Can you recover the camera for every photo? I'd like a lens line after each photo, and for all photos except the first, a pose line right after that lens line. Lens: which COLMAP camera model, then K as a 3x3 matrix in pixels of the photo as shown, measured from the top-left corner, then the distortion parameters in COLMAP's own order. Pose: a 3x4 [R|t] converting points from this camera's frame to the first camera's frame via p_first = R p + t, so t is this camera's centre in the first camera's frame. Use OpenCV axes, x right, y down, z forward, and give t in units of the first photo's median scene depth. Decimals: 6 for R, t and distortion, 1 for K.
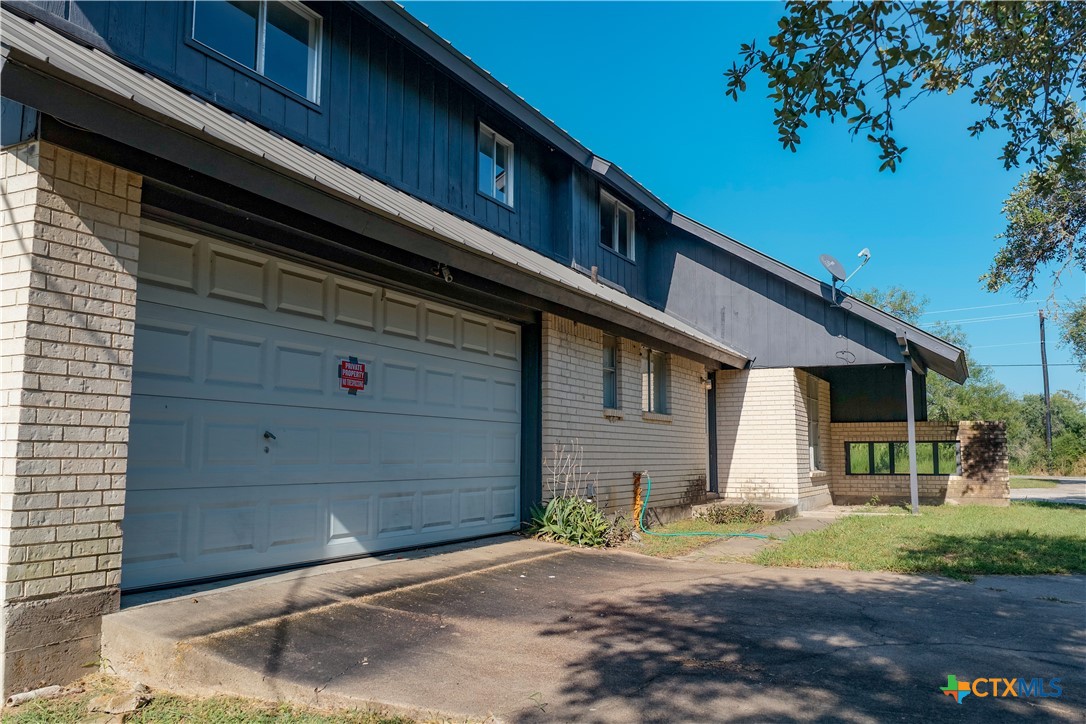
lens RADIAL K [[895.1, 0, 547.0], [0, 895.1, 360.2], [0, 0, 1]] dist [0.015463, -0.014655]
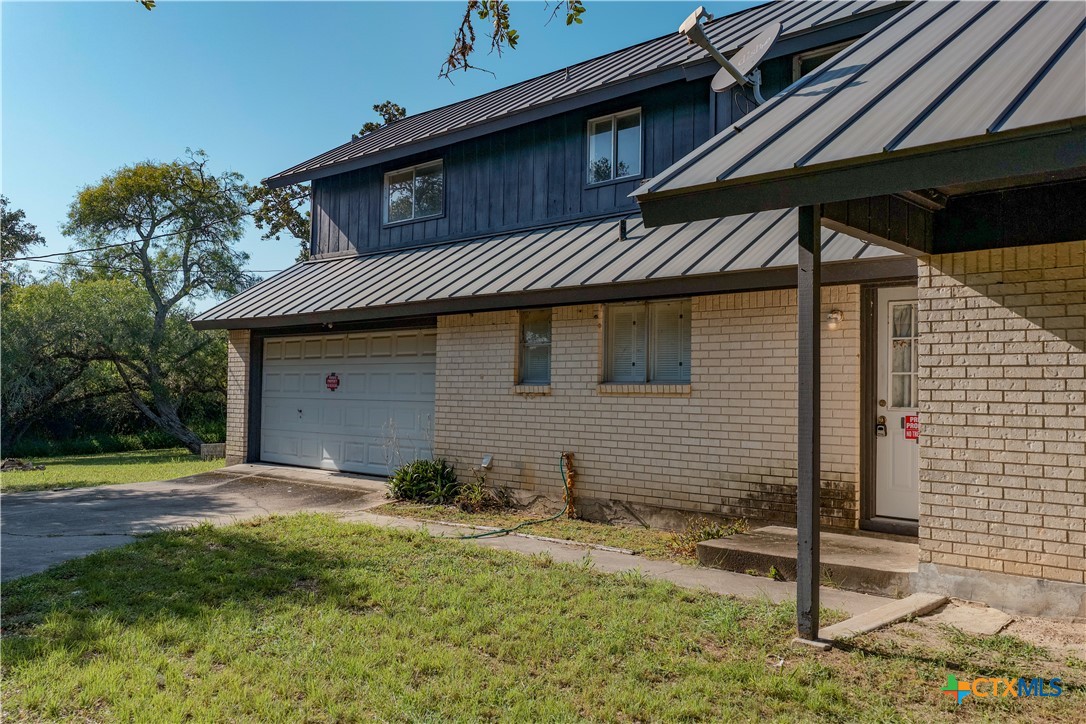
lens RADIAL K [[895.1, 0, 547.0], [0, 895.1, 360.2], [0, 0, 1]] dist [0.015463, -0.014655]
pose [[-0.293056, -0.049518, -0.954812, 1.561520], [0.082321, 0.993642, -0.076798, 0.161707], [0.952545, -0.101107, -0.287117, 2.014230]]
